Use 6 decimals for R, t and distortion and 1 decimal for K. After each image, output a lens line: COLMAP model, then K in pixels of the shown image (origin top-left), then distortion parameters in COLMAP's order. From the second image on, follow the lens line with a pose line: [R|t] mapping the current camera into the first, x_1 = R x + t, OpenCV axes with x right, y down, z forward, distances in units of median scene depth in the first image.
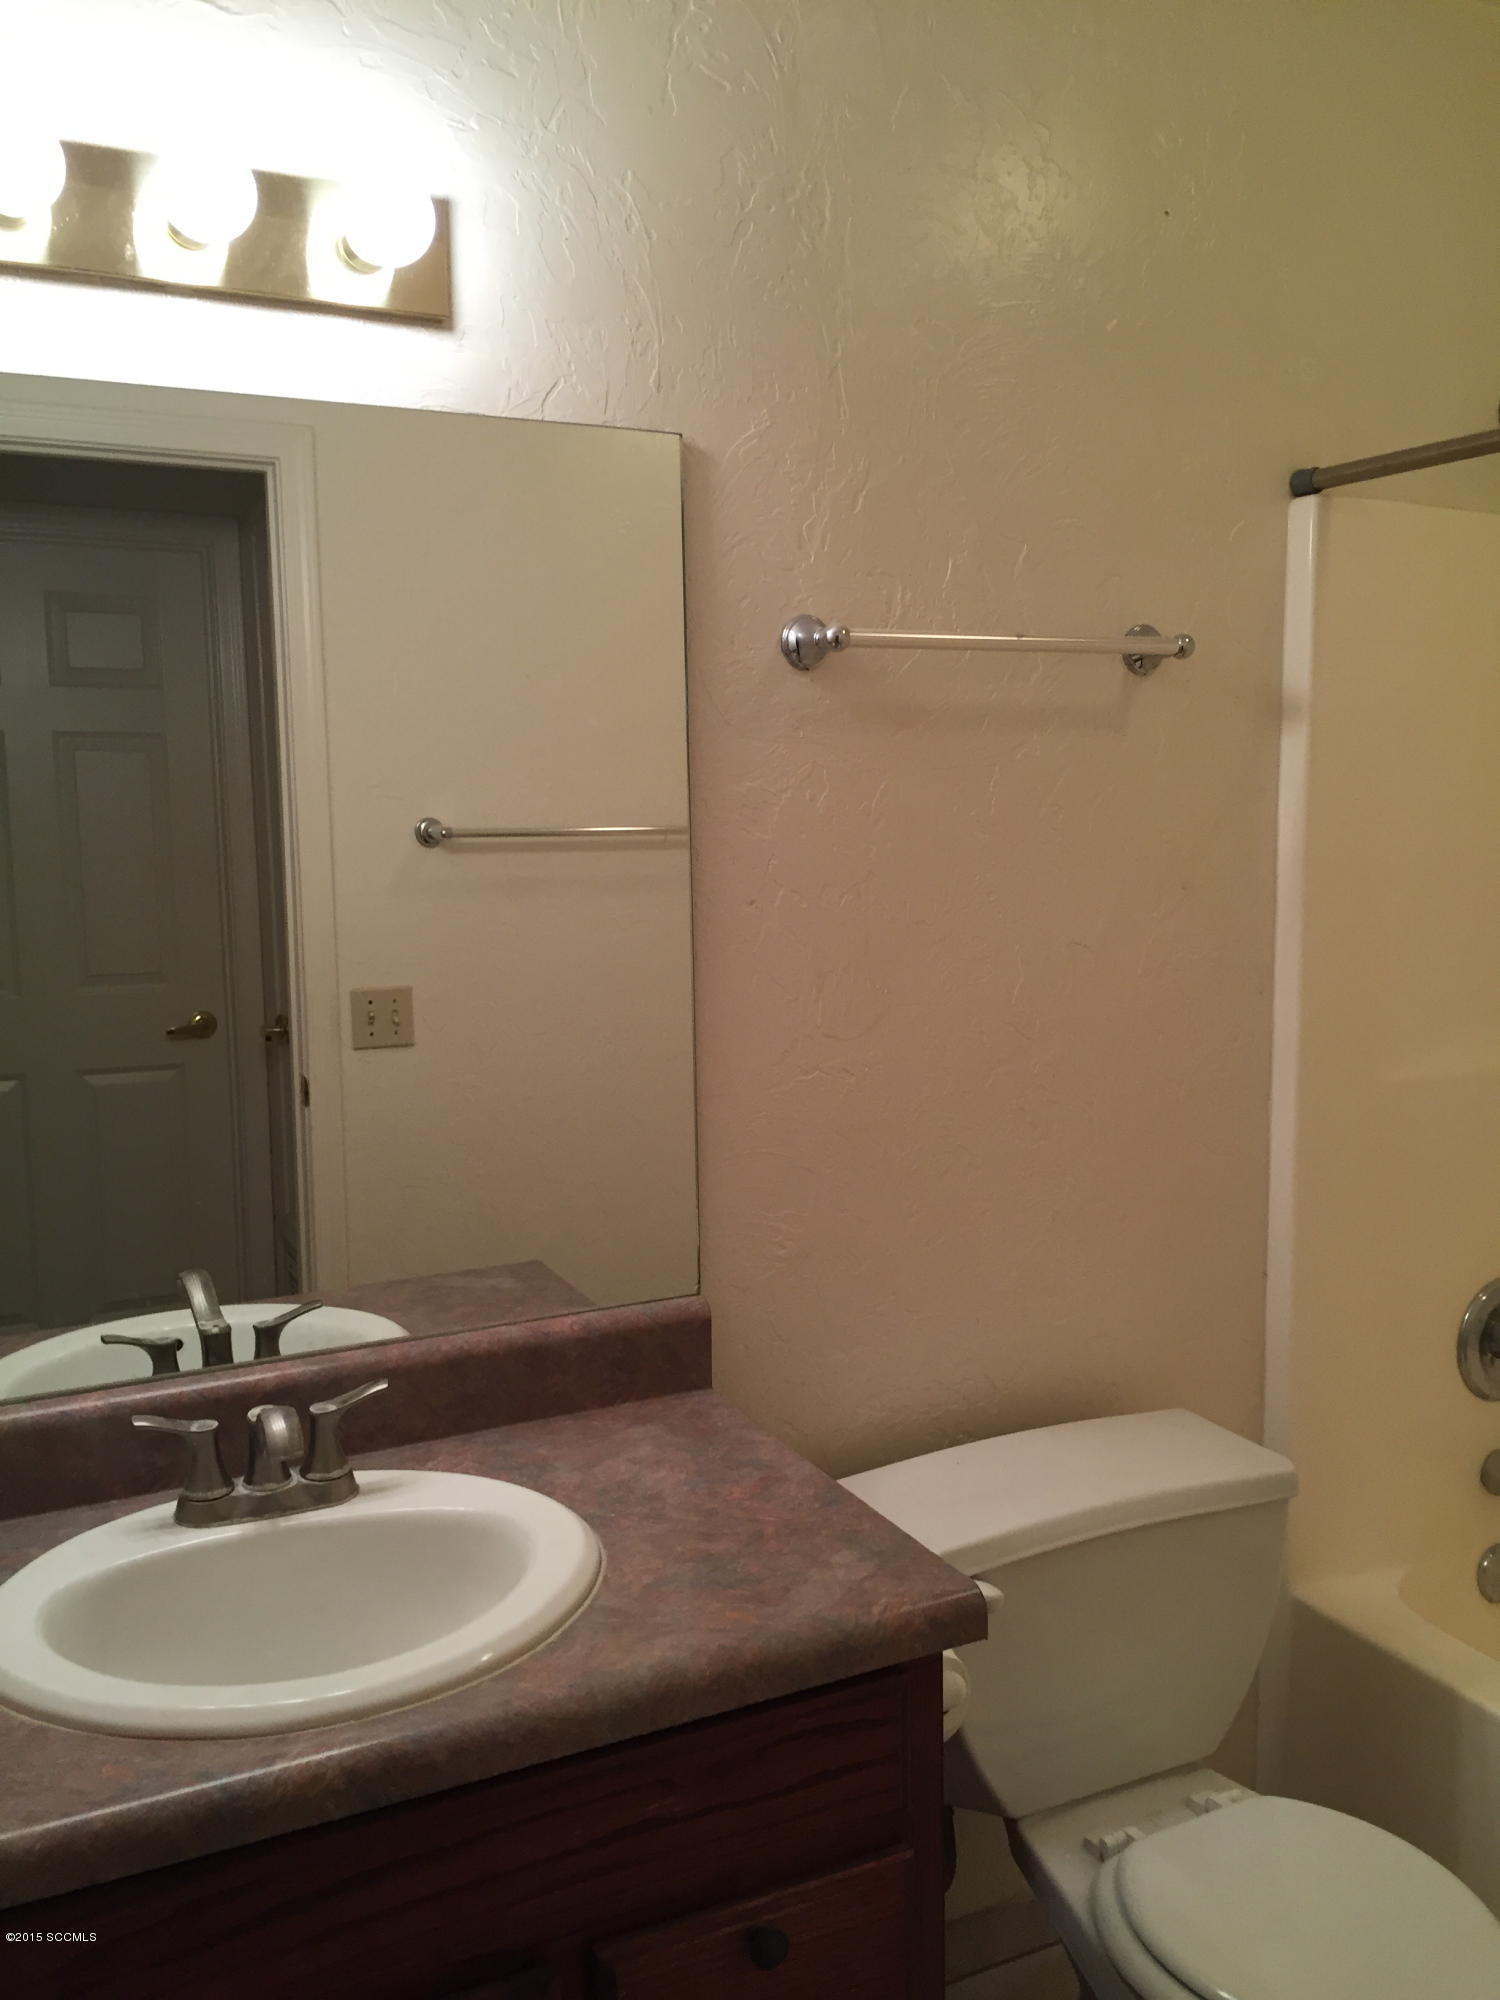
lens RADIAL K [[1721.7, 0, 750.0], [0, 1721.7, 1000.0], [0, 0, 1]] dist [0.079160, -0.108241]
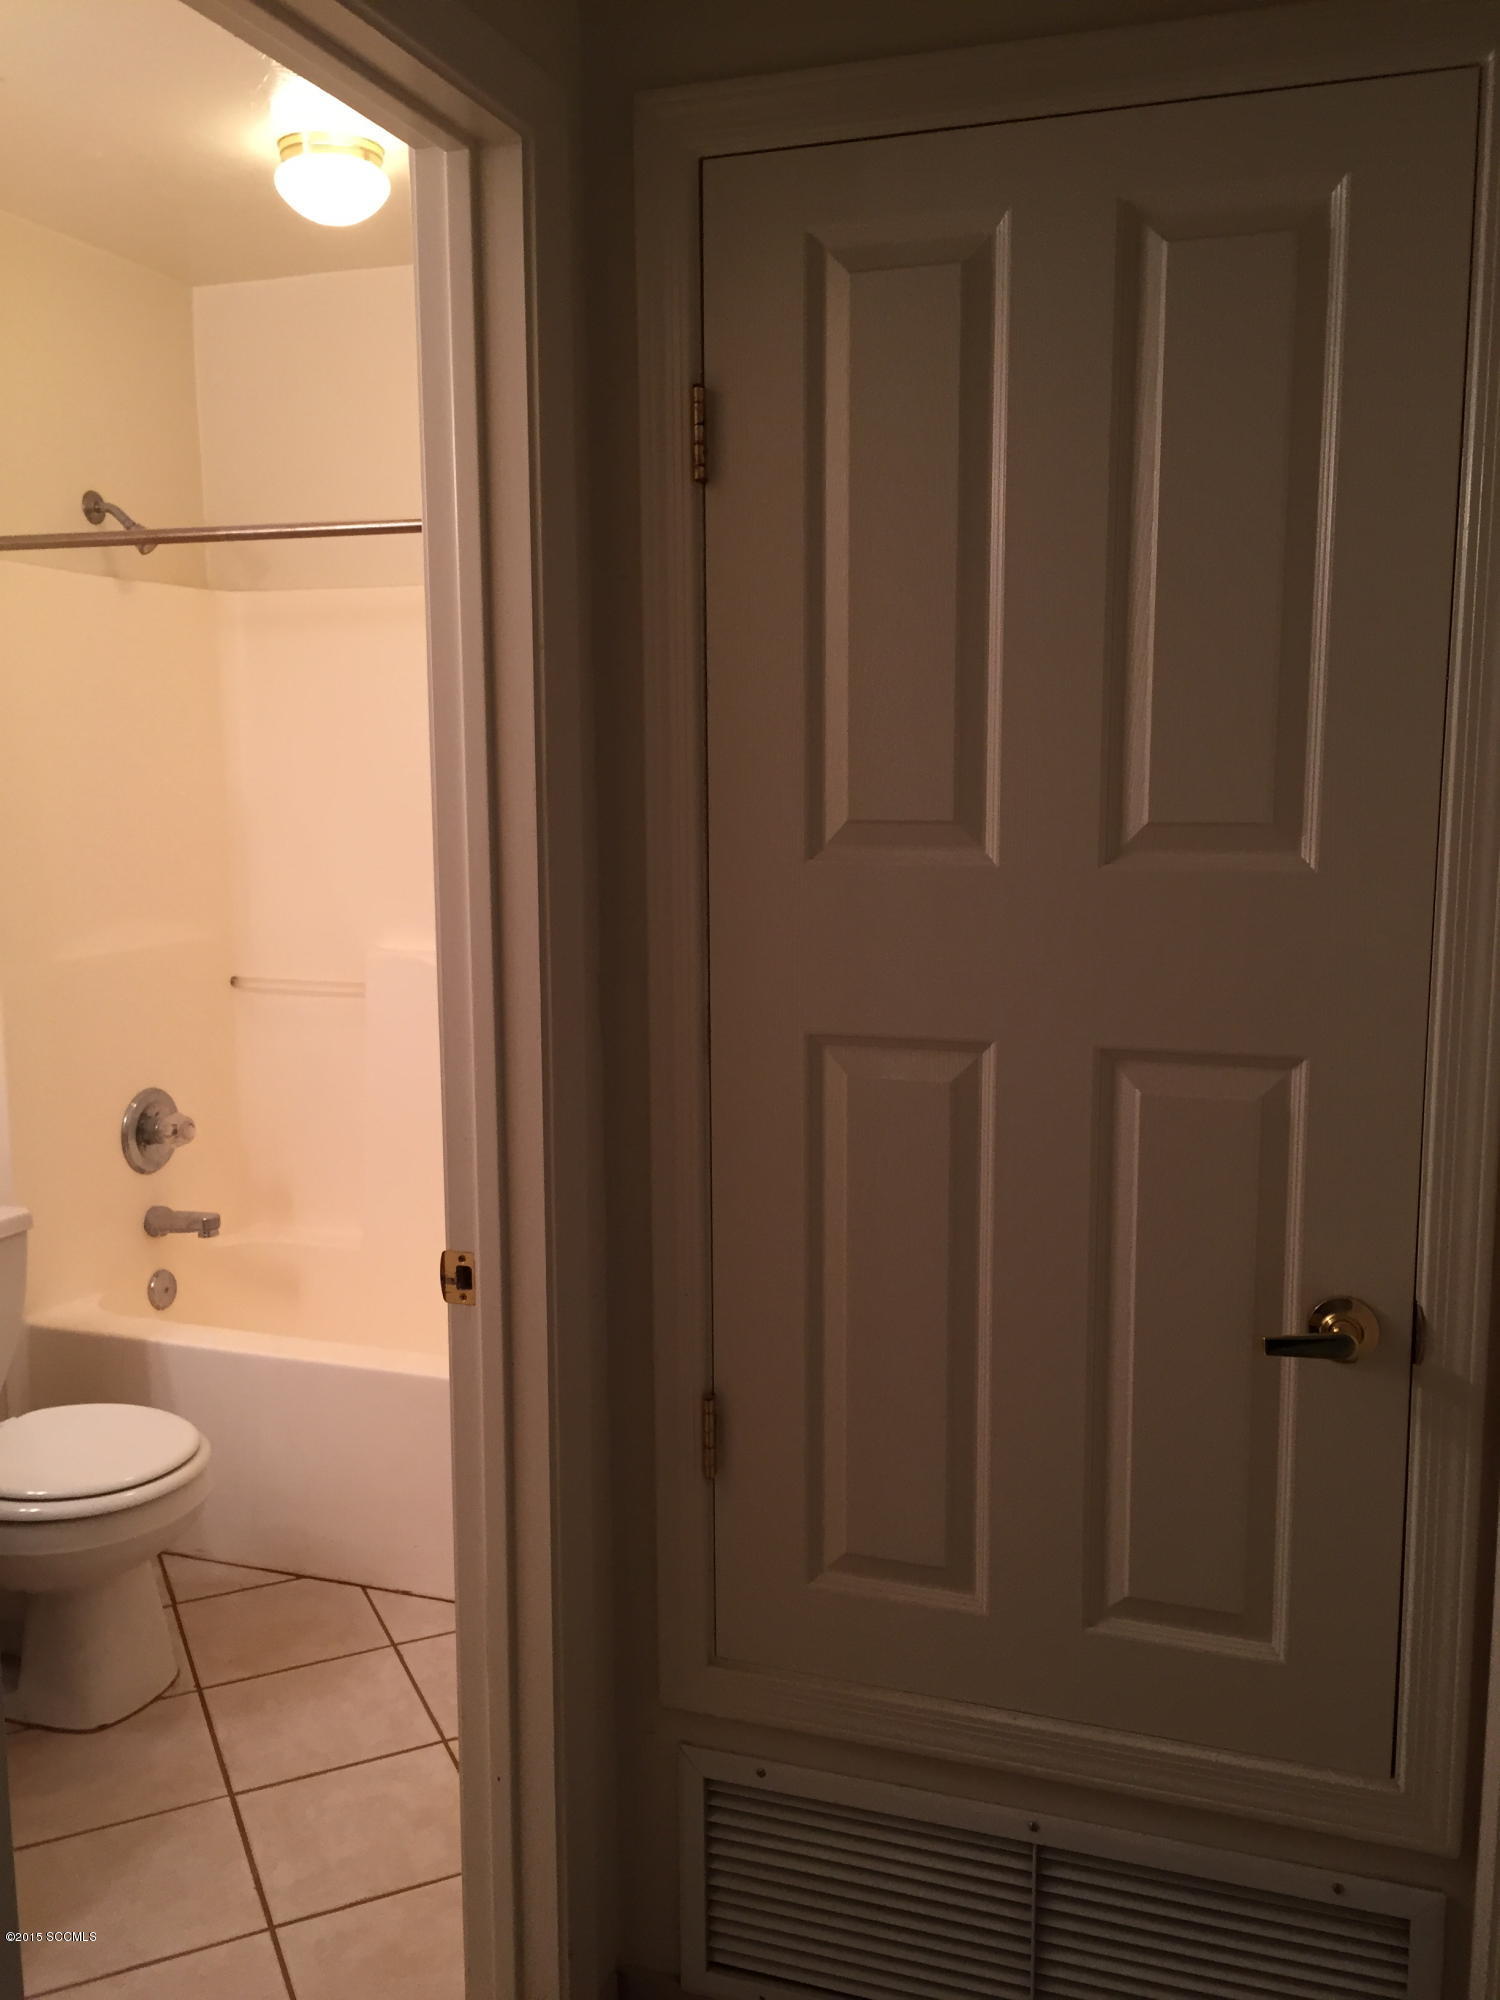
lens RADIAL K [[1699.6, 0, 750.0], [0, 1699.6, 1000.0], [0, 0, 1]] dist [0.076219, -0.104451]
pose [[0.717141, -0.098302, 0.689961, -0.282305], [0.083770, 0.994983, 0.054691, 0.063847], [-0.691876, 0.018577, 0.721778, -0.584397]]
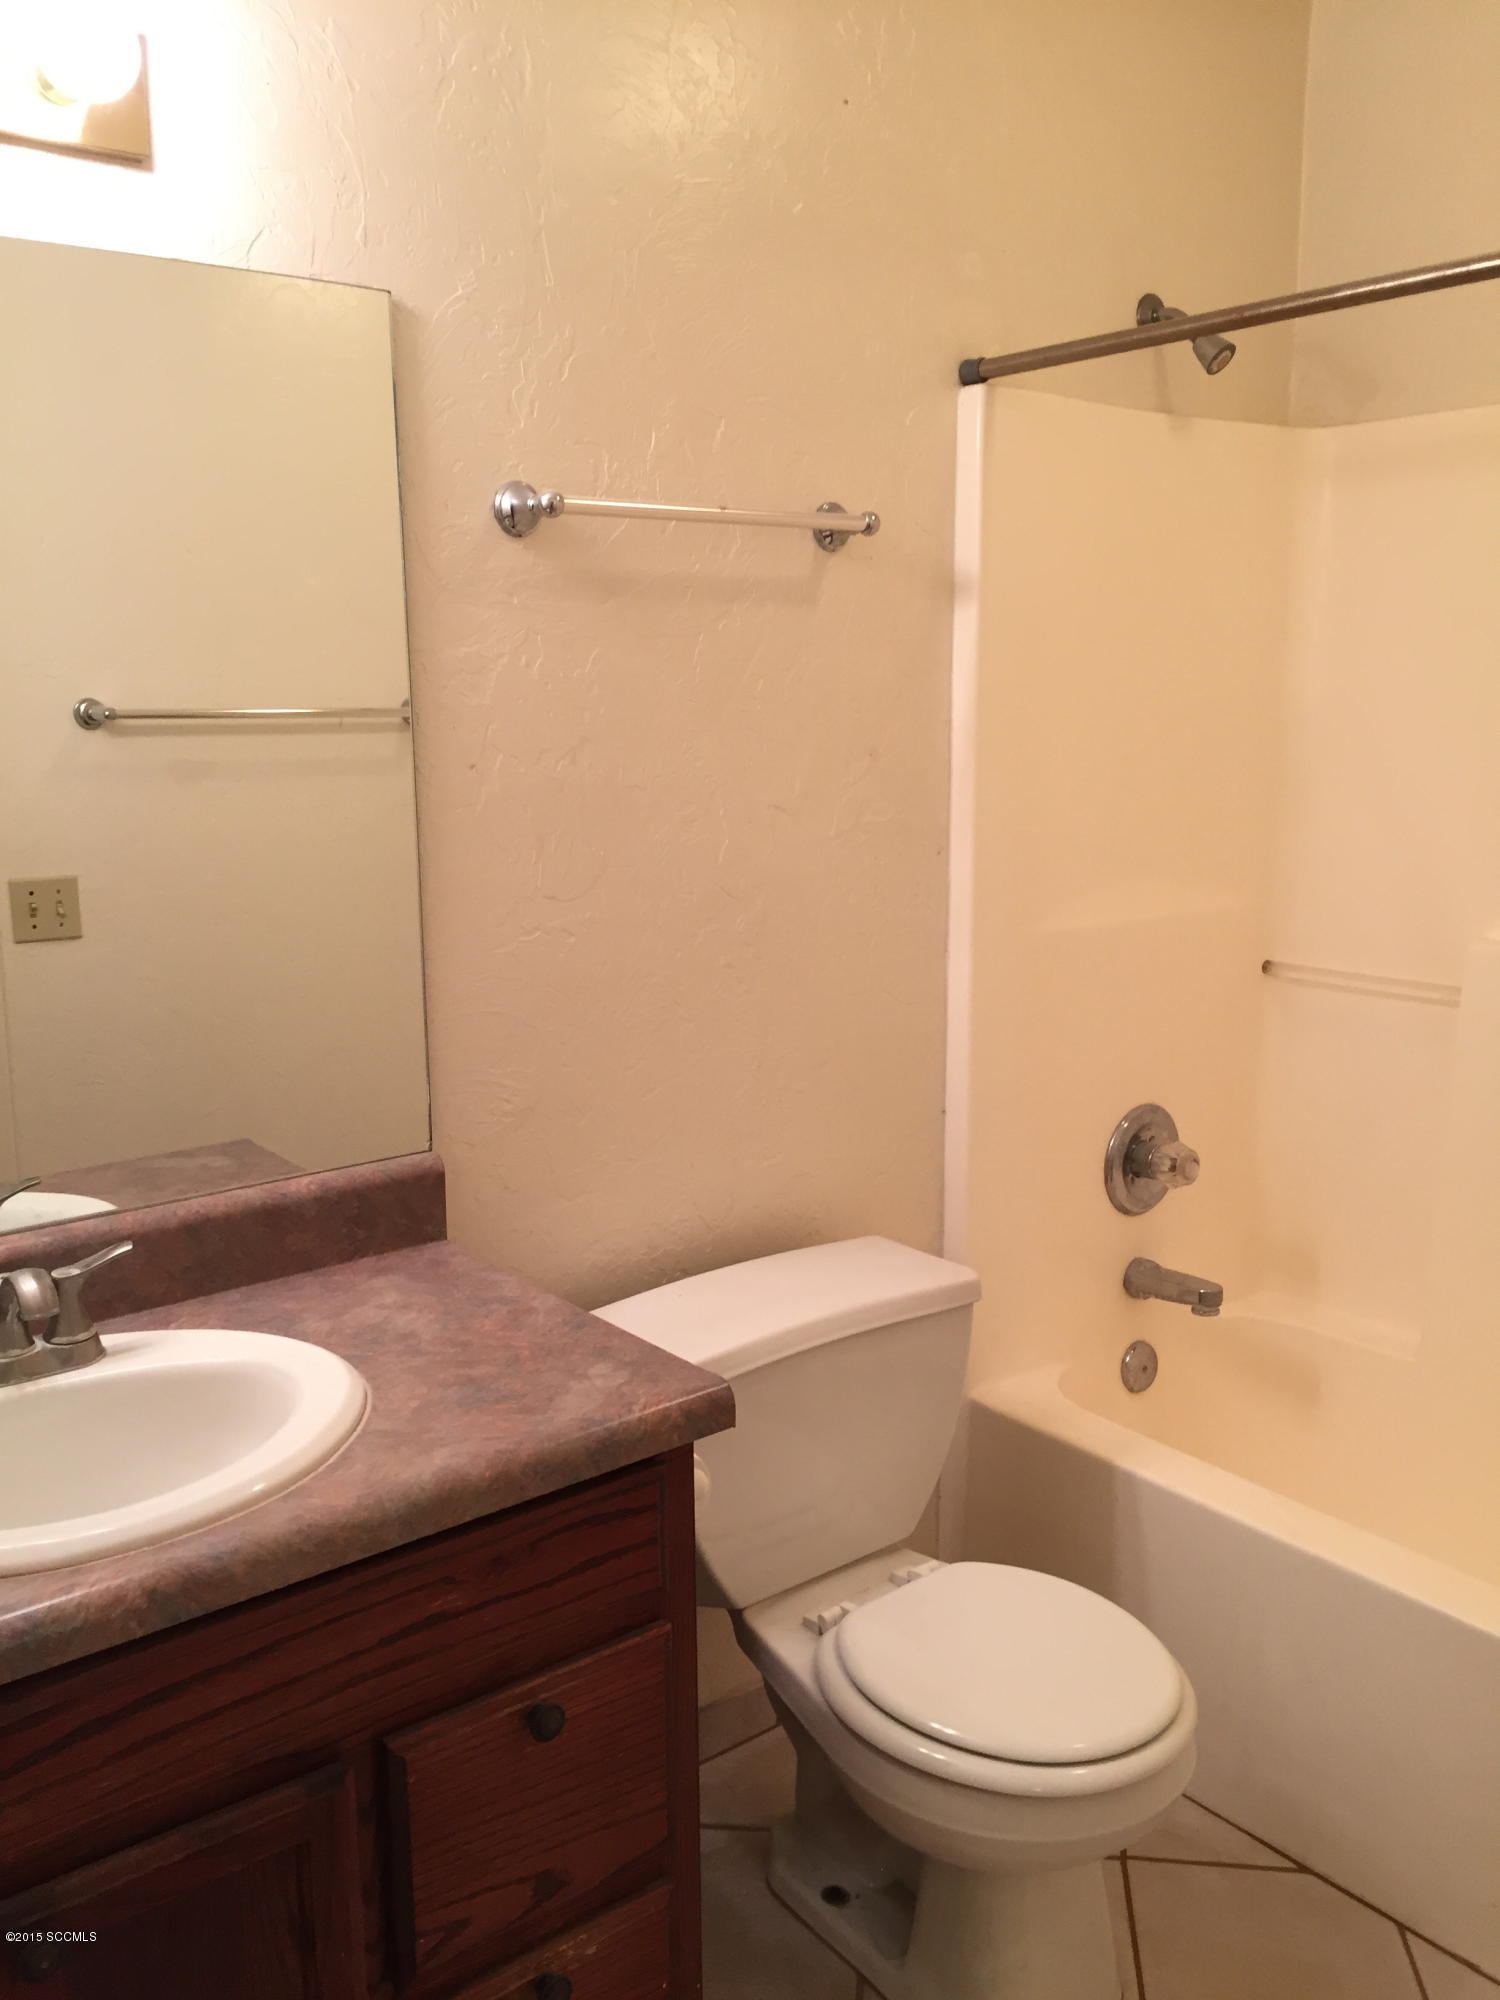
lens RADIAL K [[1699.6, 0, 750.0], [0, 1699.6, 1000.0], [0, 0, 1]] dist [0.076219, -0.104451]
pose [[0.979410, -0.035875, 0.198670, -0.044578], [0.023945, 0.997781, 0.062133, 0.023092], [-0.200459, -0.056097, 0.978095, -0.032628]]
